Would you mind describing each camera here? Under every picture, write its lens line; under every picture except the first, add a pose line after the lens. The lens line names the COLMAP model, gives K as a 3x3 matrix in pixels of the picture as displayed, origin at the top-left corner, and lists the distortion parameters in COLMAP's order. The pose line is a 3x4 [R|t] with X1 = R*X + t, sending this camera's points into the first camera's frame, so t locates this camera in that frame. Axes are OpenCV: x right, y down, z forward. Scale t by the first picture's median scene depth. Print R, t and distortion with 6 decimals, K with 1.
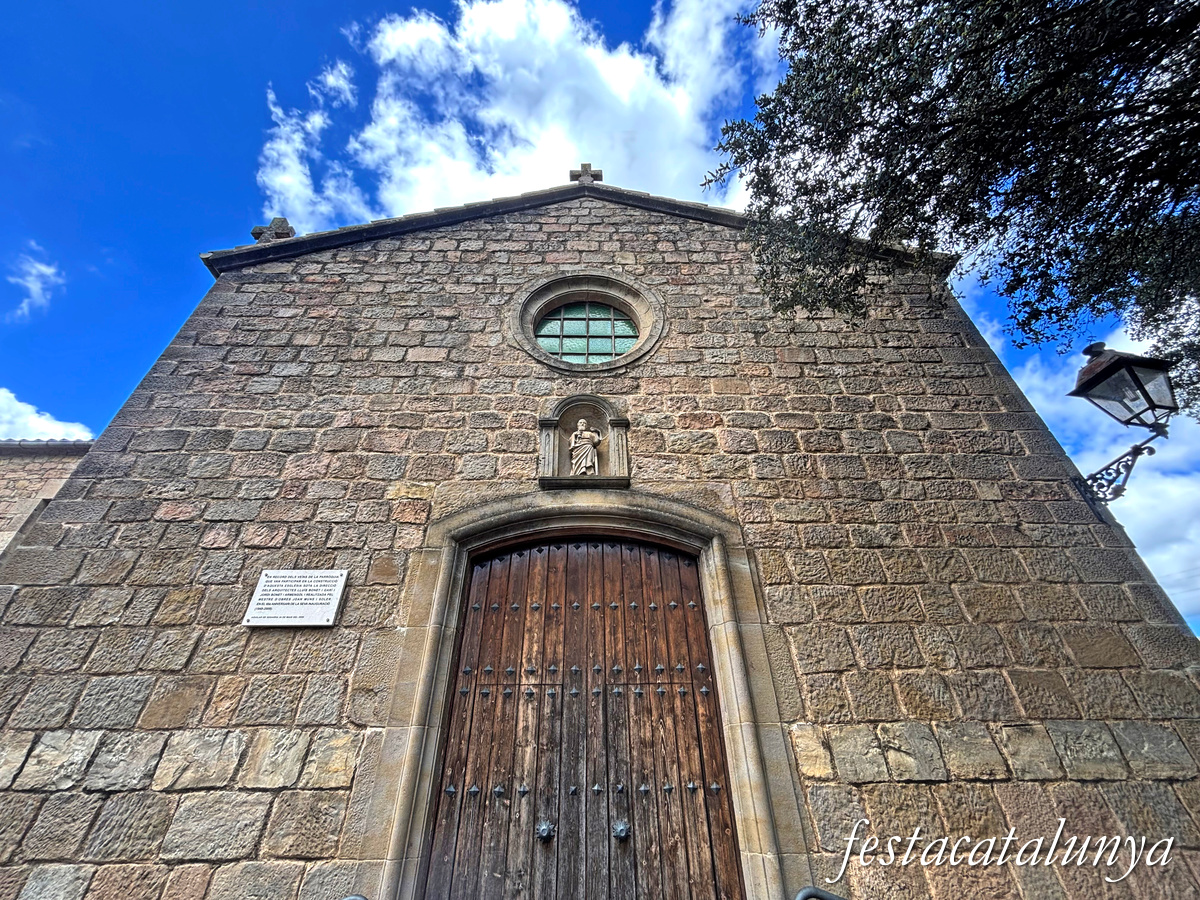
lens RADIAL K [[488.8, 0, 600.0], [0, 488.8, 450.0], [0, 0, 1]] dist [-0.013731, 0.007823]
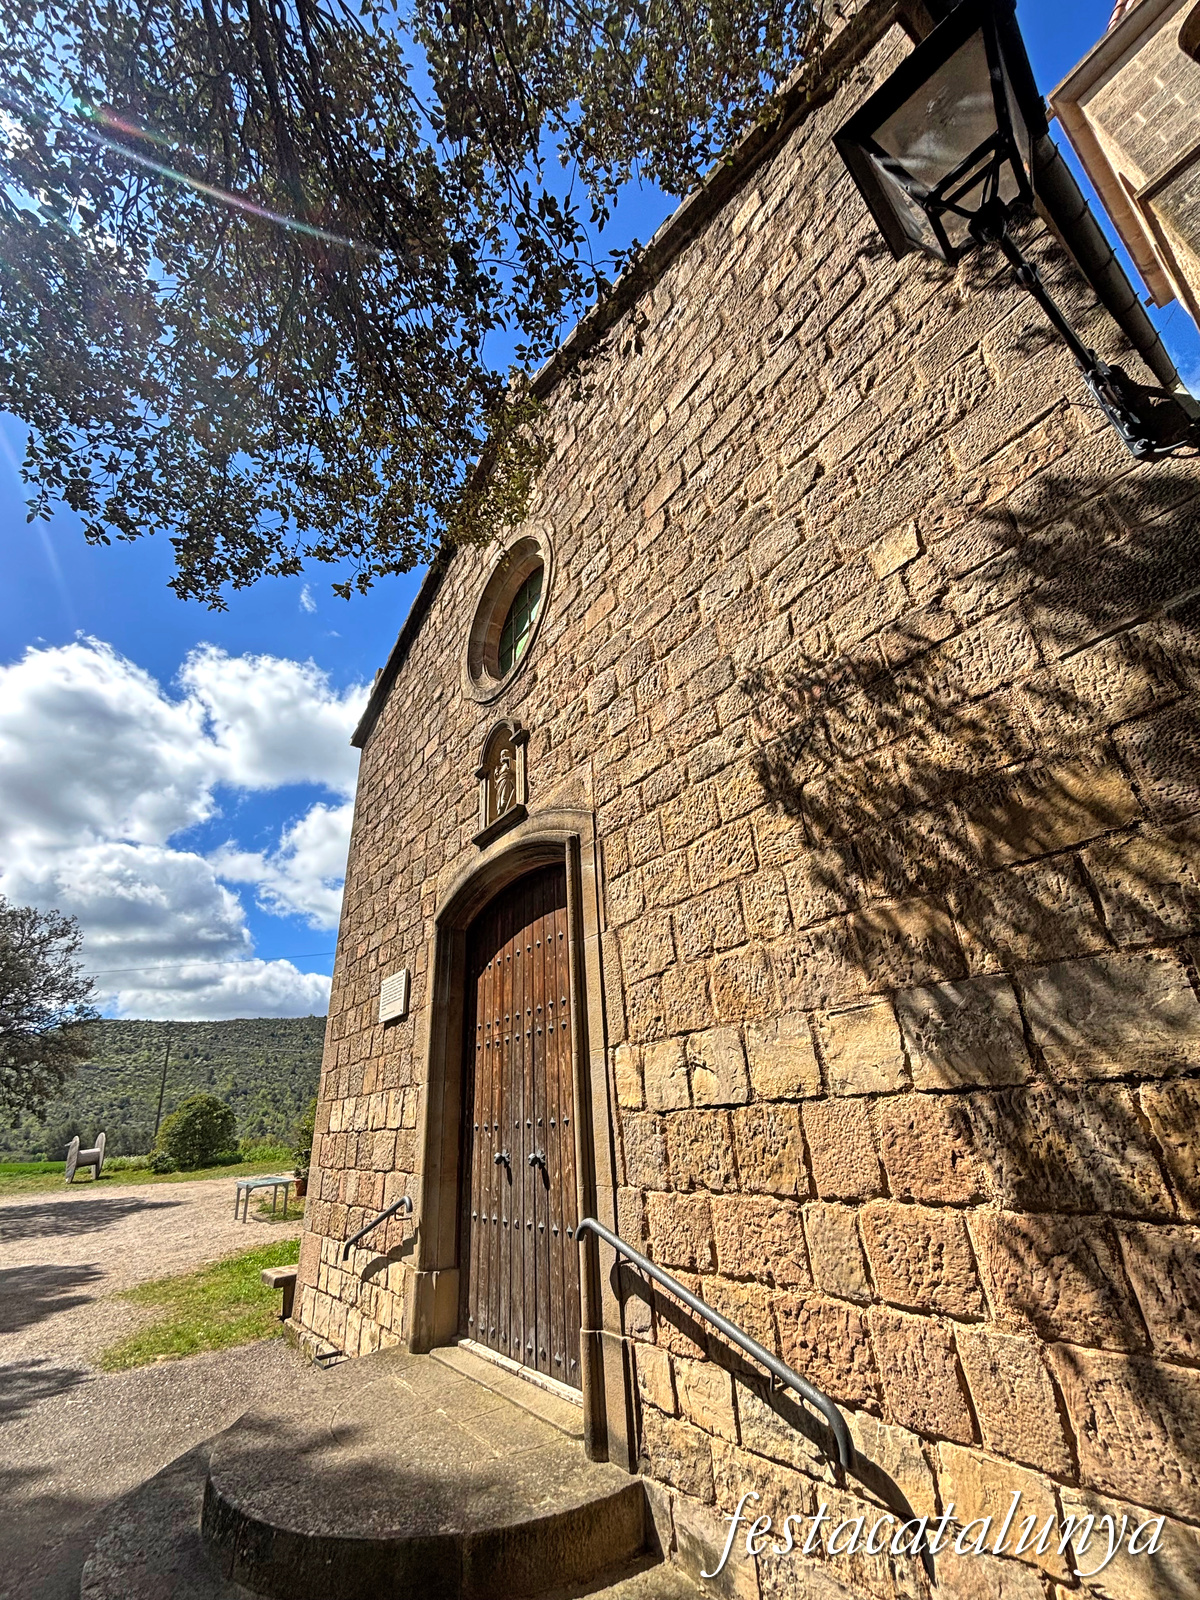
lens RADIAL K [[651.7, 0, 600.0], [0, 651.7, 800.0], [0, 0, 1]] dist [-0.013731, 0.007823]
pose [[0.582095, -0.379394, -0.719184, 1.327014], [0.511208, 0.858565, -0.039159, 0.229172], [0.632323, -0.344858, 0.693715, 0.358551]]
